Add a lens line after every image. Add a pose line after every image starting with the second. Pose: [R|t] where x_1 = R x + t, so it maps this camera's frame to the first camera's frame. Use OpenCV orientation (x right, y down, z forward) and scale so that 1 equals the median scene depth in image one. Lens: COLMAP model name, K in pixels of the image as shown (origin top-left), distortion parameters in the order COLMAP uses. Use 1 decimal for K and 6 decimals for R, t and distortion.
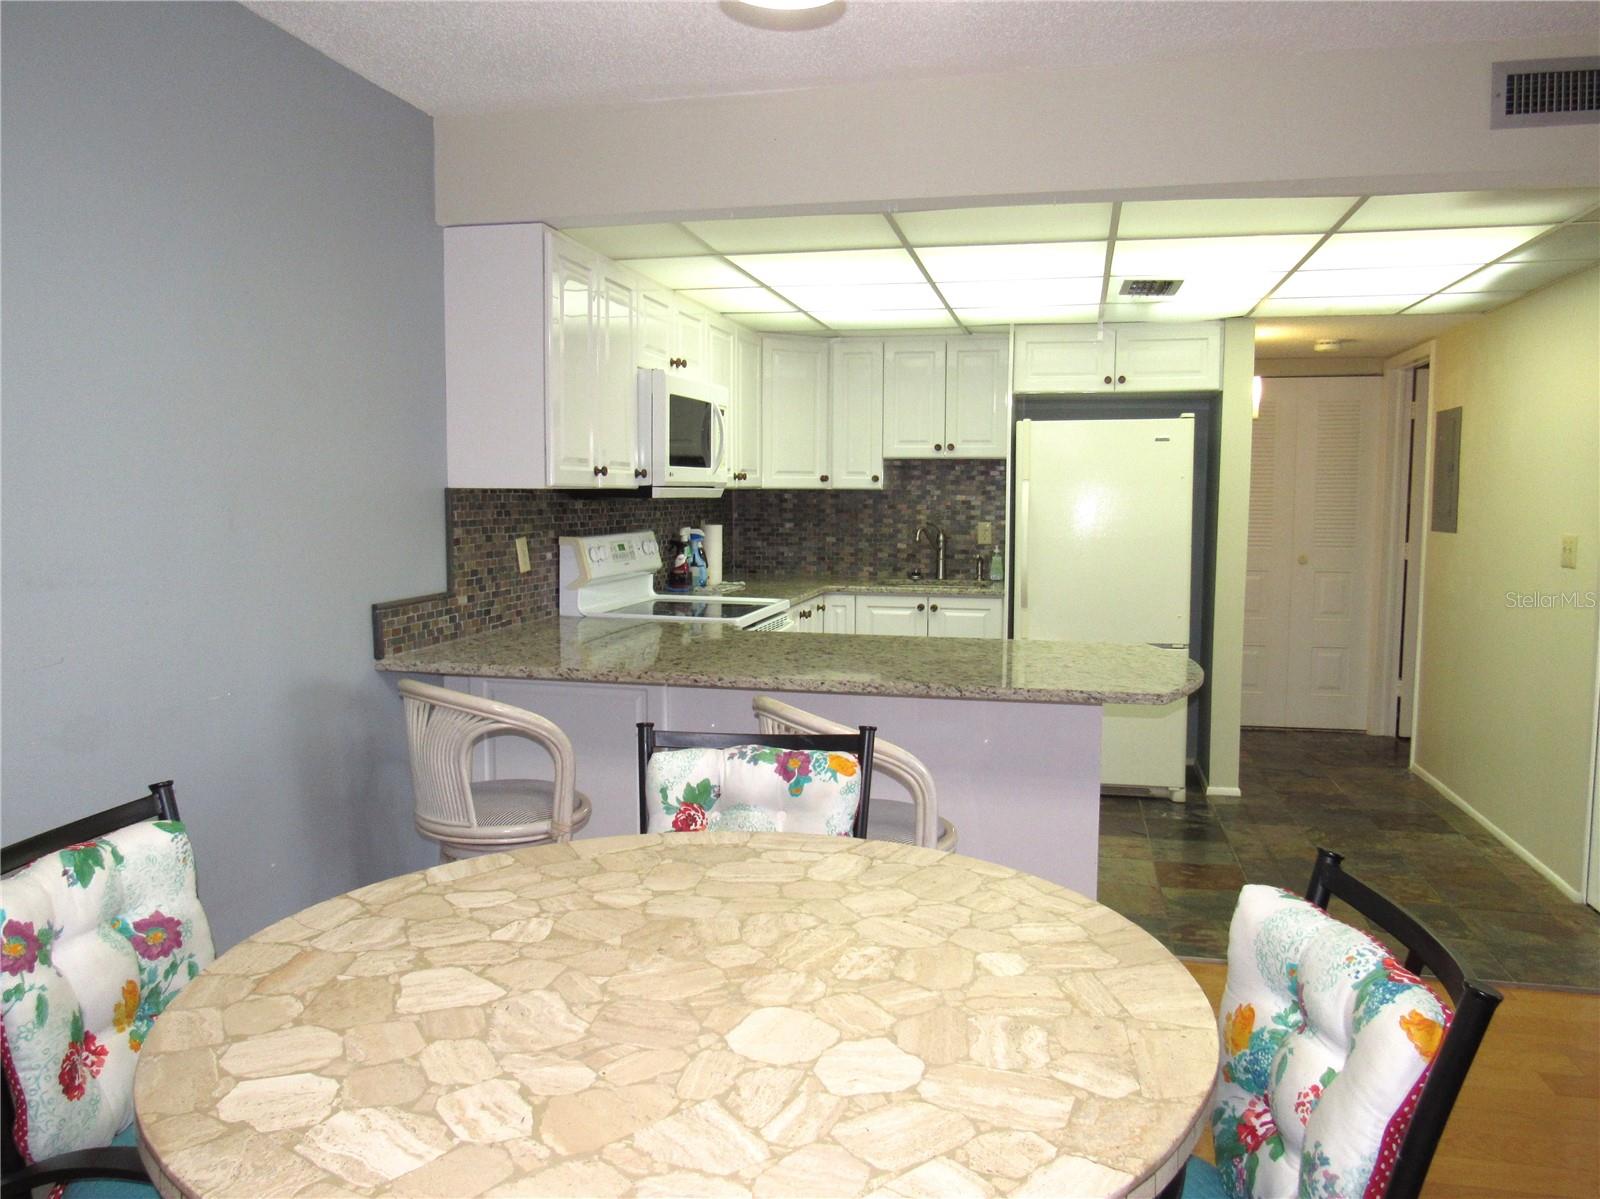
lens RADIAL K [[1212.3, 0, 850.6], [0, 1212.3, 609.4], [0, 0, 1]] dist [-0.018658, -0.002785]
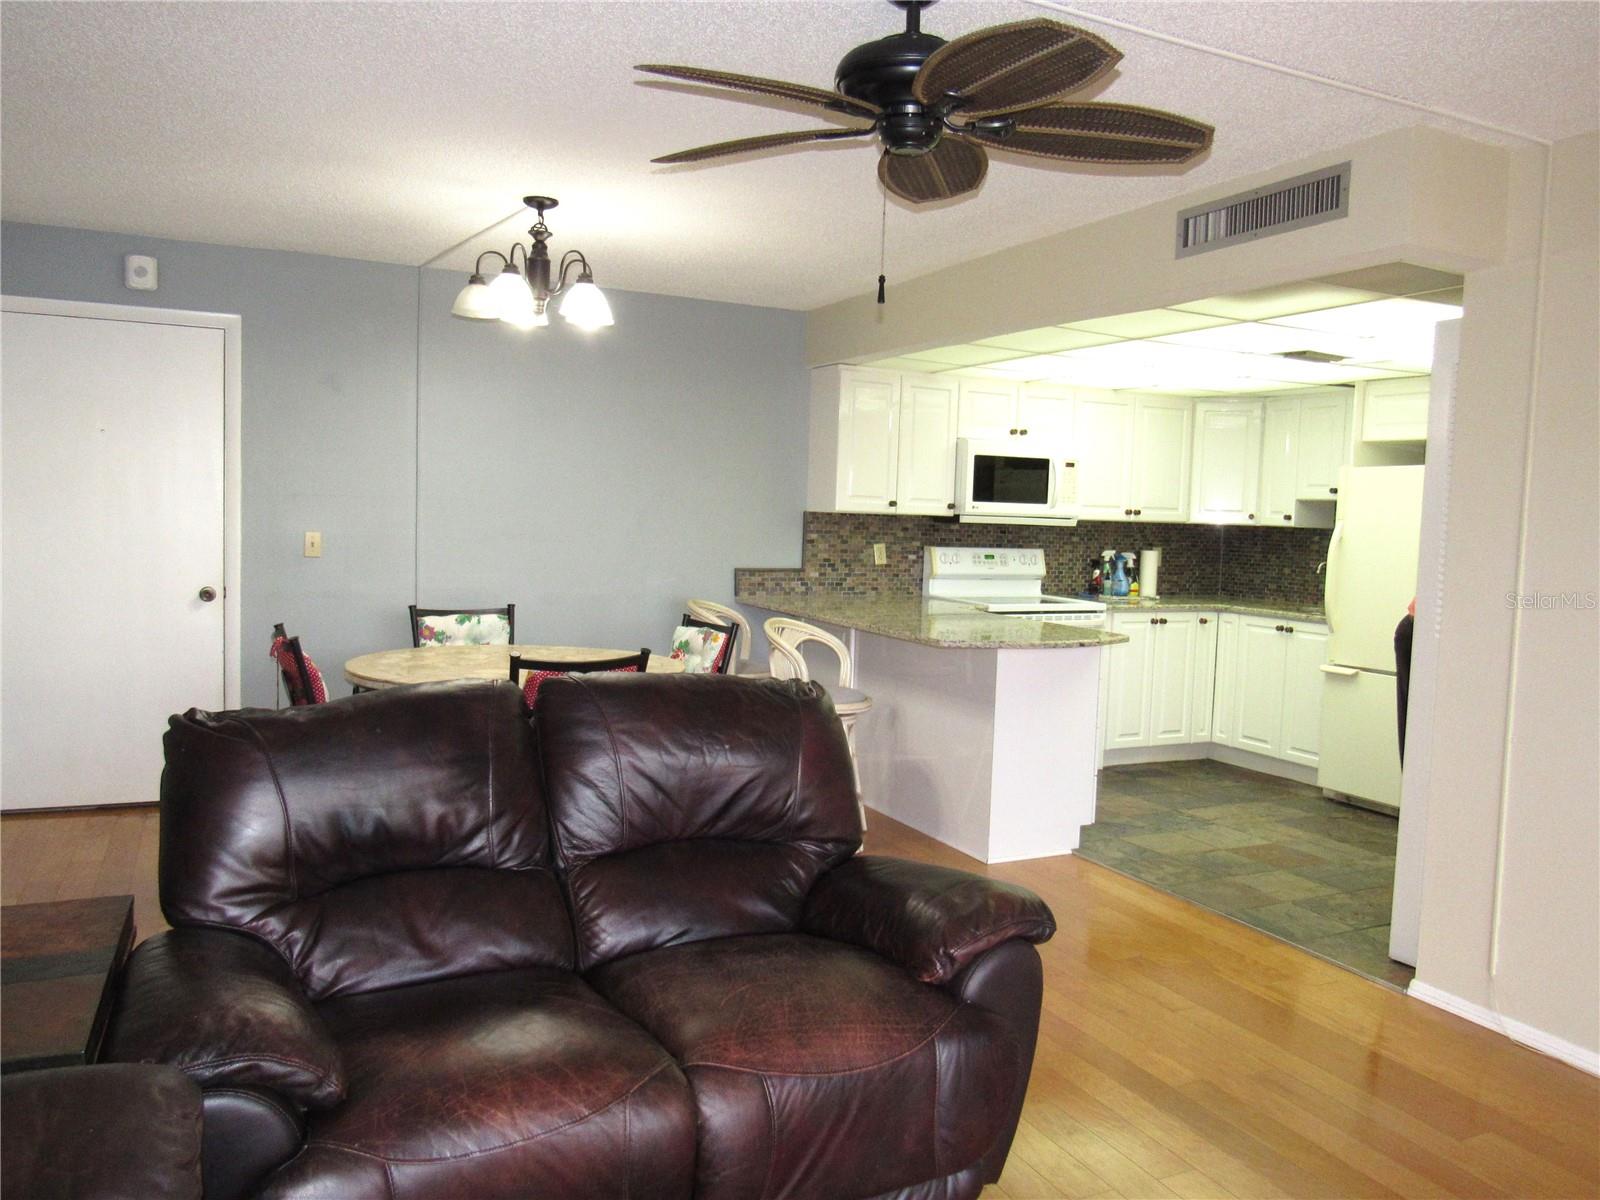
lens RADIAL K [[1212.3, 0, 793.5], [0, 1212.3, 608.7], [0, 0, 1]] dist [-0.018658, -0.002785]
pose [[0.586578, 0.077611, -0.806165, 1.068732], [-0.107867, 0.994016, 0.017210, 0.014905], [0.802677, 0.076864, 0.591440, -0.083034]]
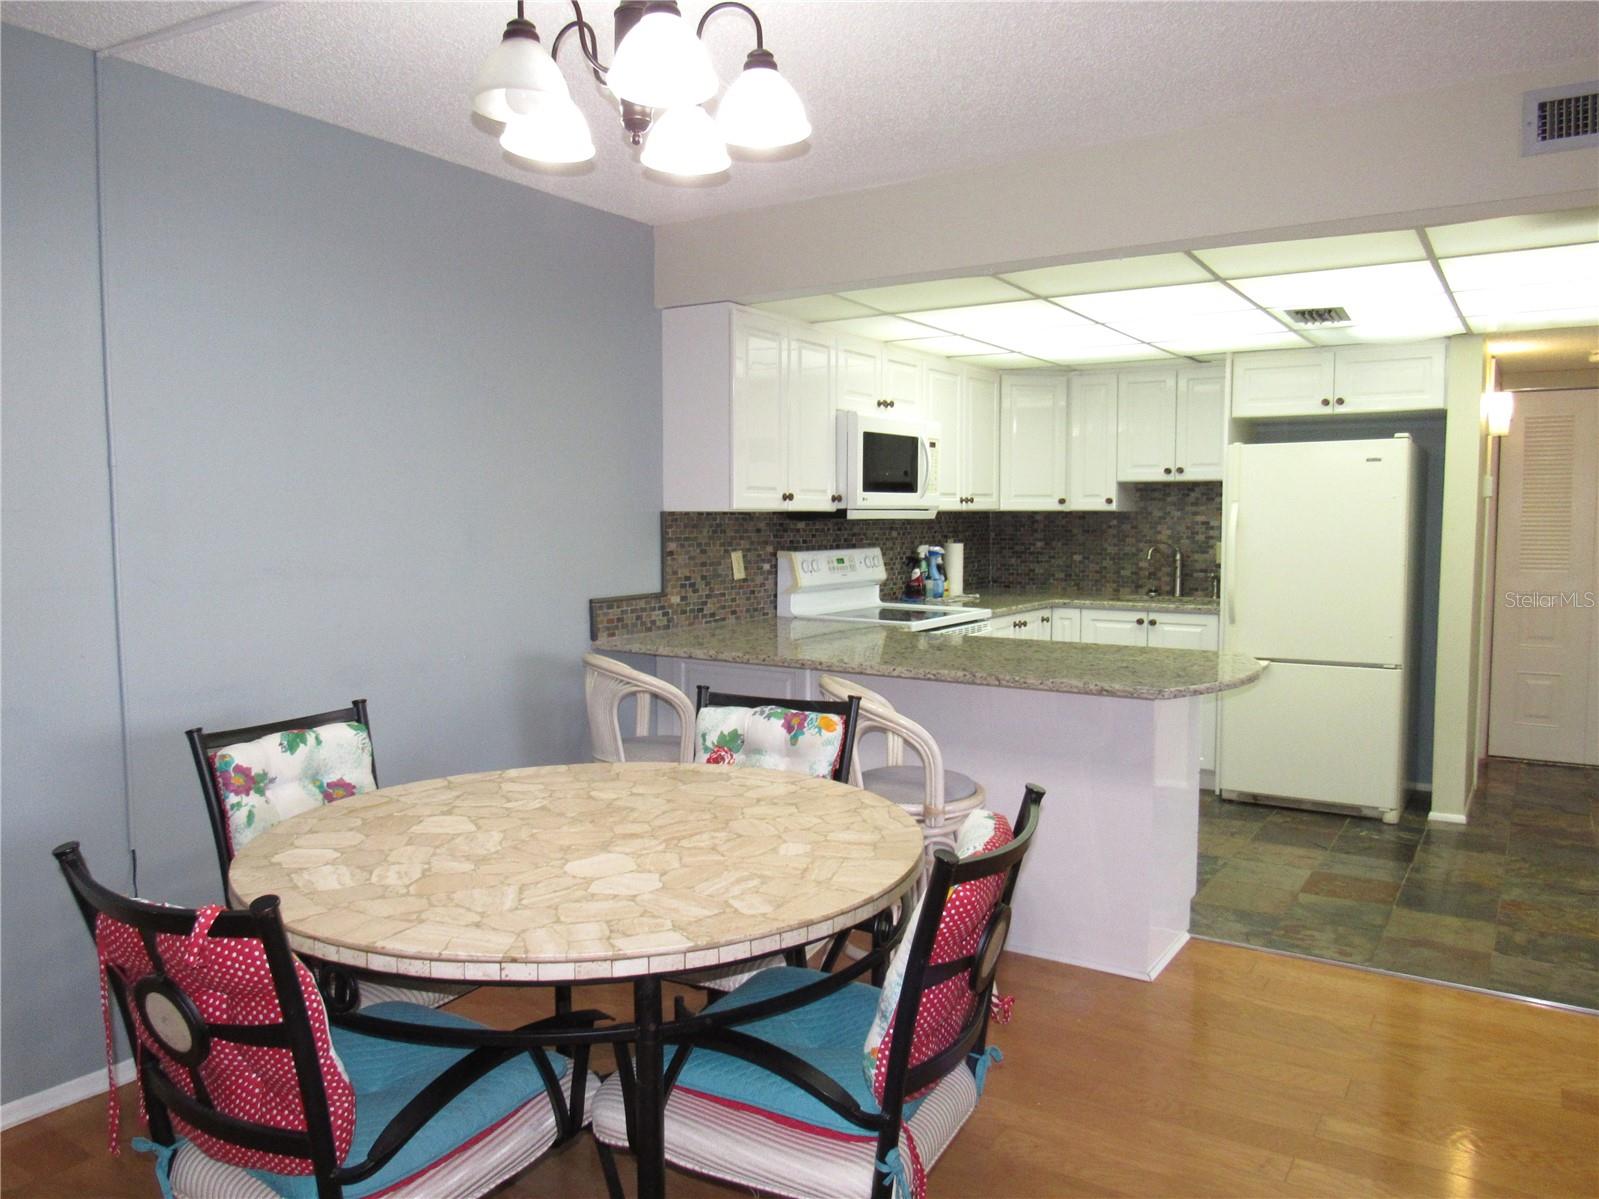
lens RADIAL K [[1211.5, 0, 837.6], [0, 1211.5, 591.4], [0, 0, 1]] dist [-0.018658, -0.002785]
pose [[0.935165, 0.017413, -0.353785, 0.275885], [-0.029295, 0.999171, -0.028259, 0.014208], [0.353000, 0.036791, 0.934900, -0.123962]]
